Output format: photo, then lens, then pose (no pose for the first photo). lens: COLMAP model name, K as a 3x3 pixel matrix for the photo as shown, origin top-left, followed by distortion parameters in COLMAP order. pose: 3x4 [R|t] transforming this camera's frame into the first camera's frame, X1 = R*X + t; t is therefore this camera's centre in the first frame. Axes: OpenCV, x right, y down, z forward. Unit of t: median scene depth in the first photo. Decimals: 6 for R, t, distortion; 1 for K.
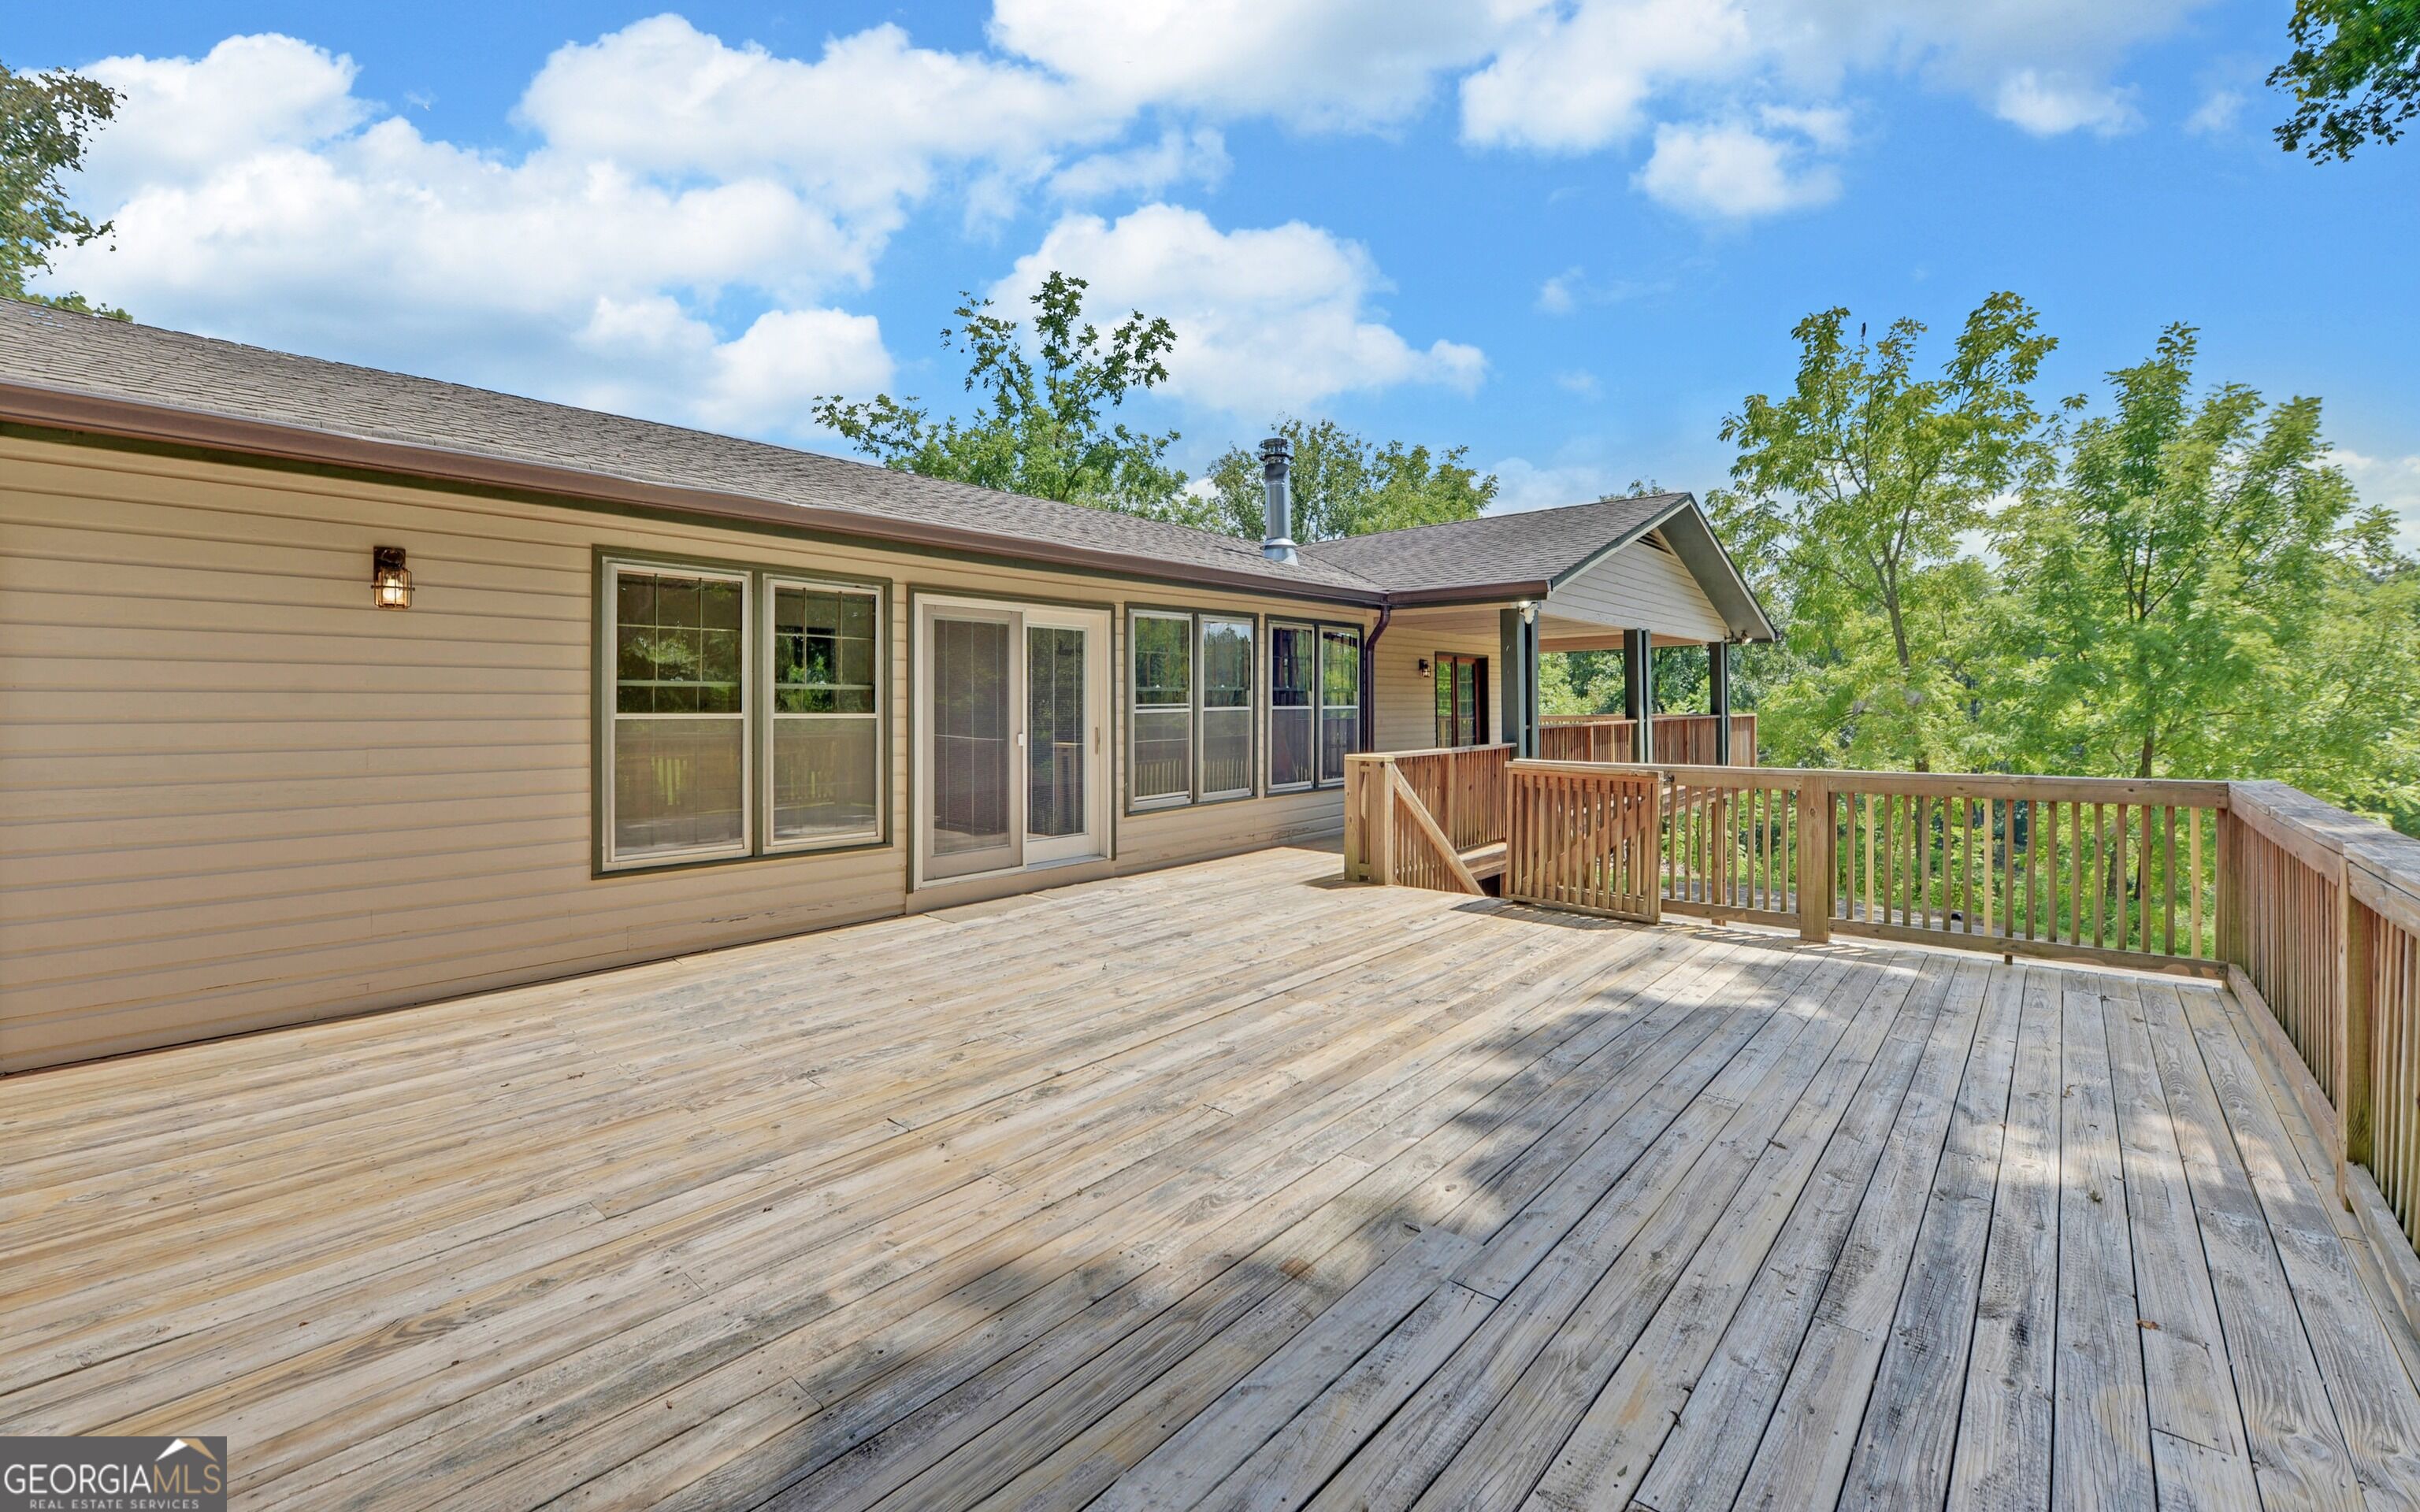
lens RADIAL K [[1005.0, 0, 1179.2], [0, 1005.0, 716.9], [0, 0, 1]] dist [-0.027740, -0.000123]
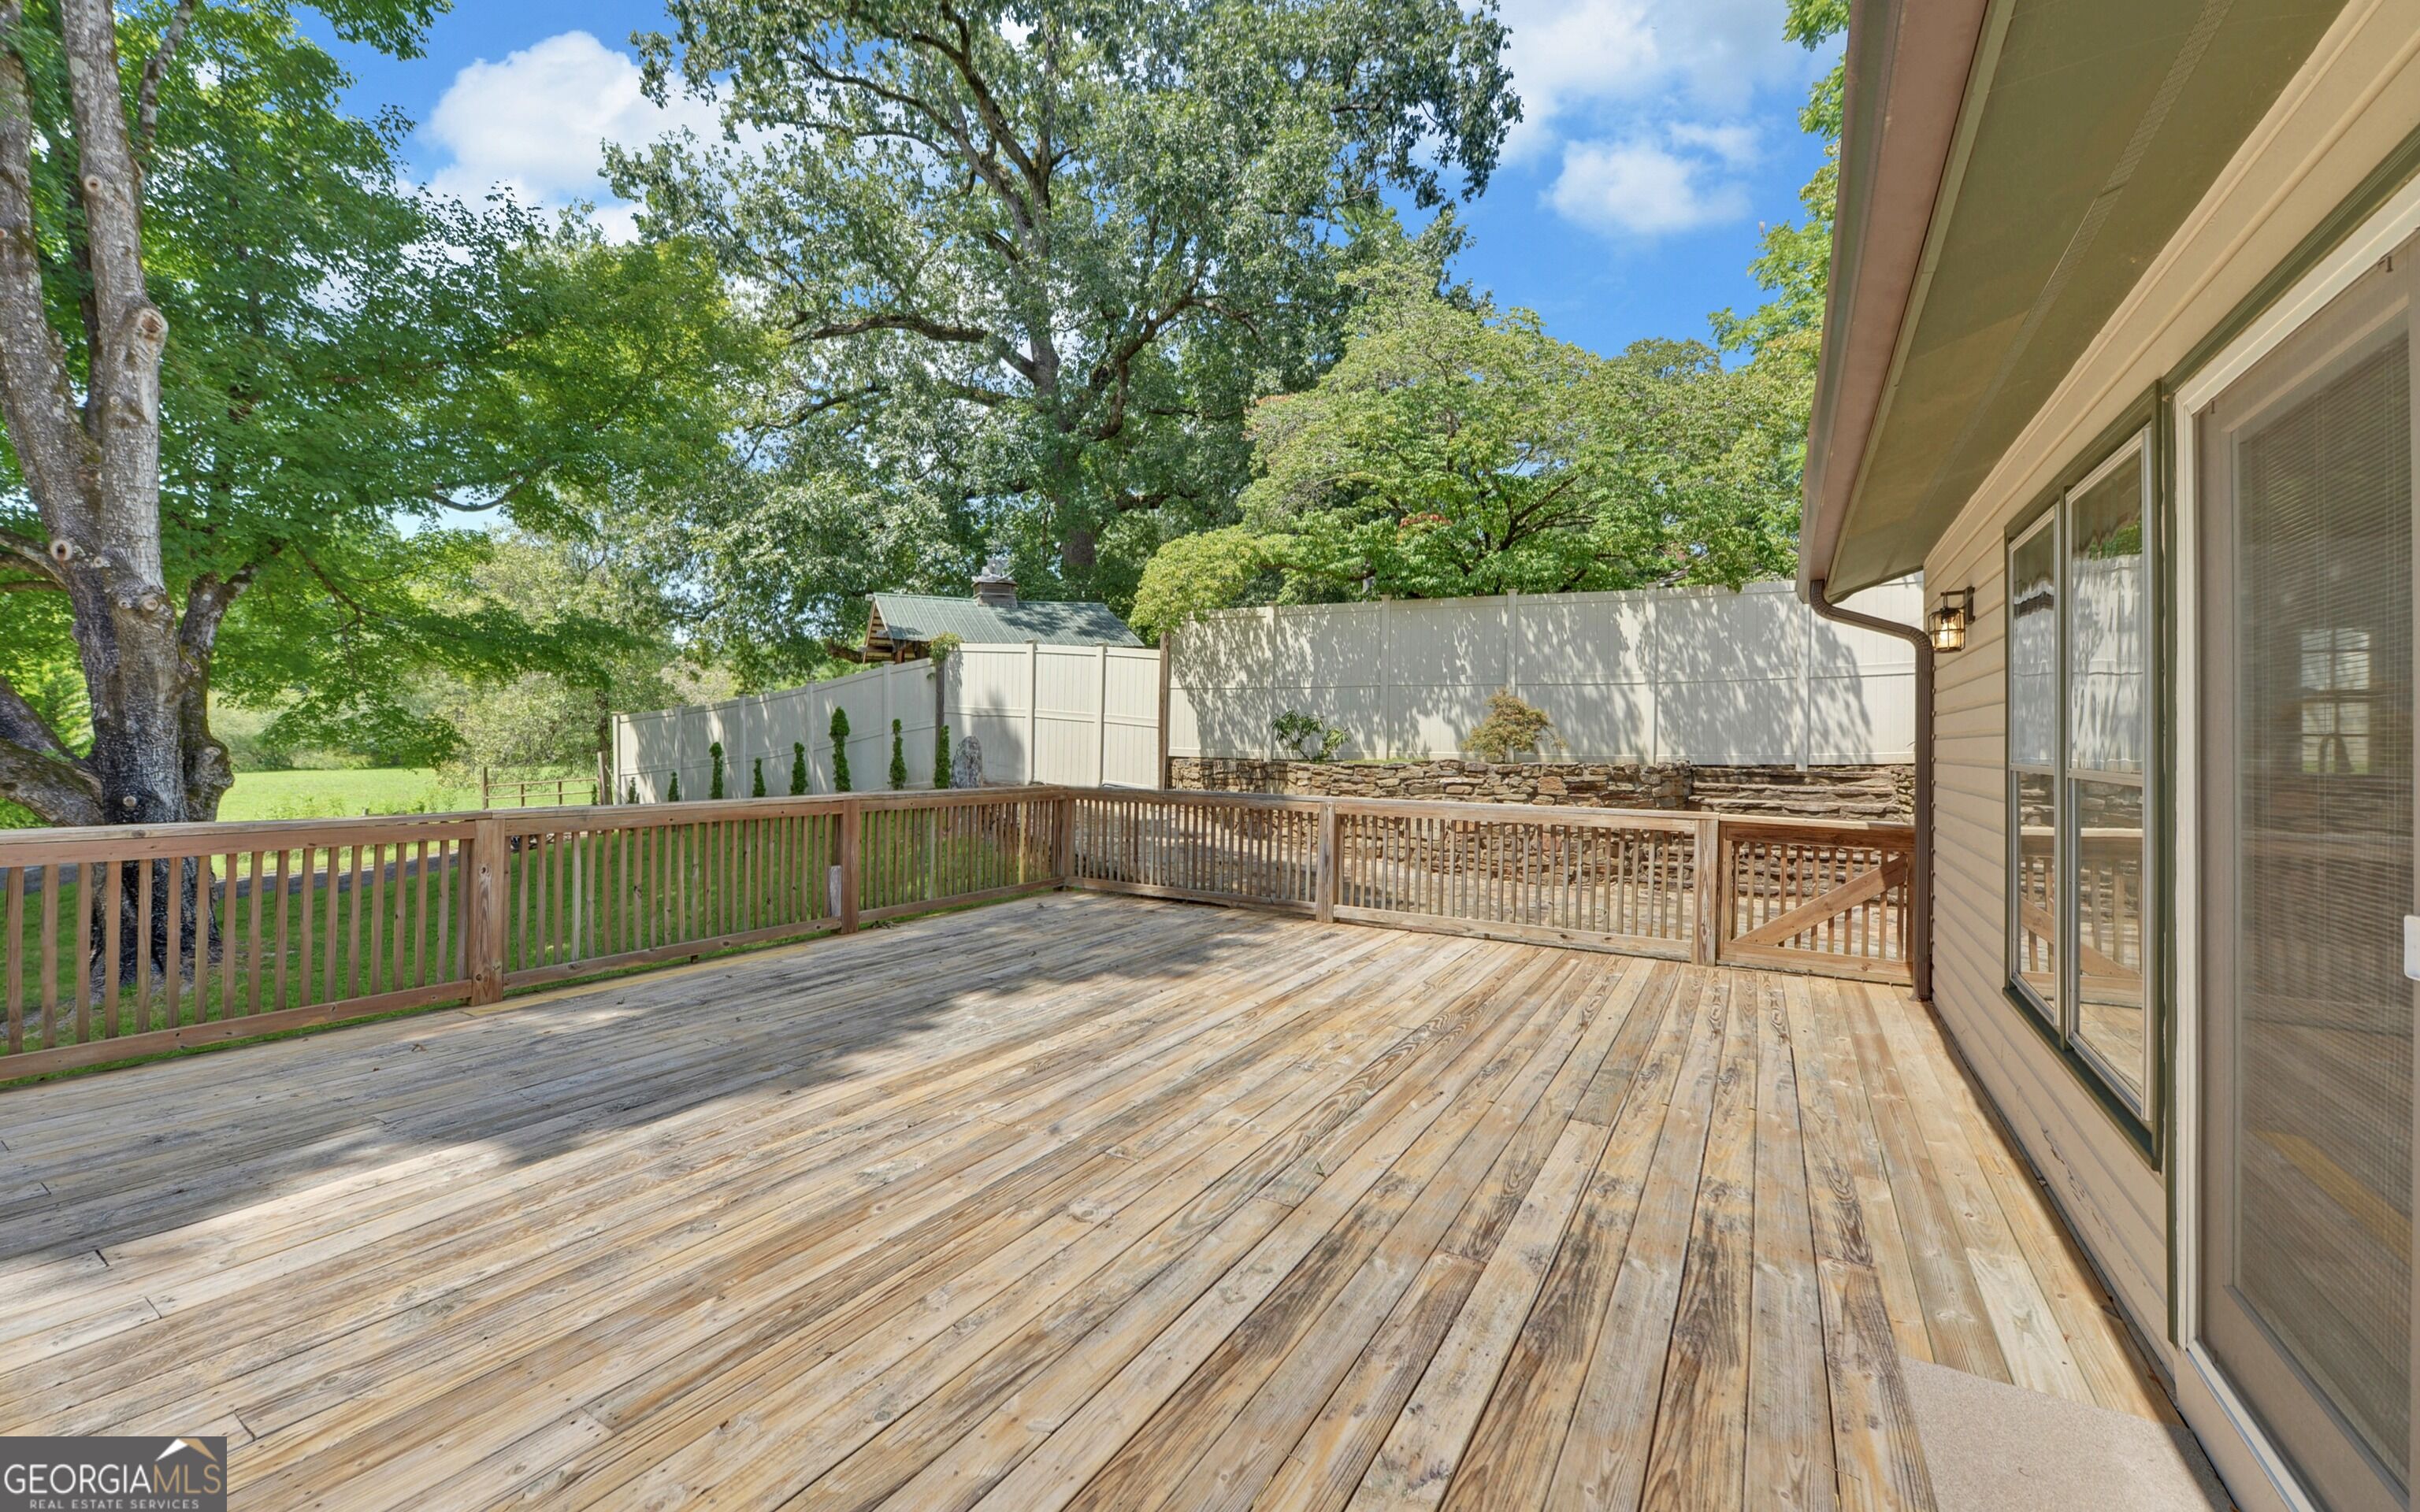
lens RADIAL K [[1005.0, 0, 1179.2], [0, 1005.0, 716.9], [0, 0, 1]] dist [-0.027740, -0.000123]
pose [[-0.985894, -0.014737, -0.166719, 0.146728], [-0.012899, 0.999844, -0.012102, -0.025172], [0.166871, -0.009781, -0.985930, 2.053099]]
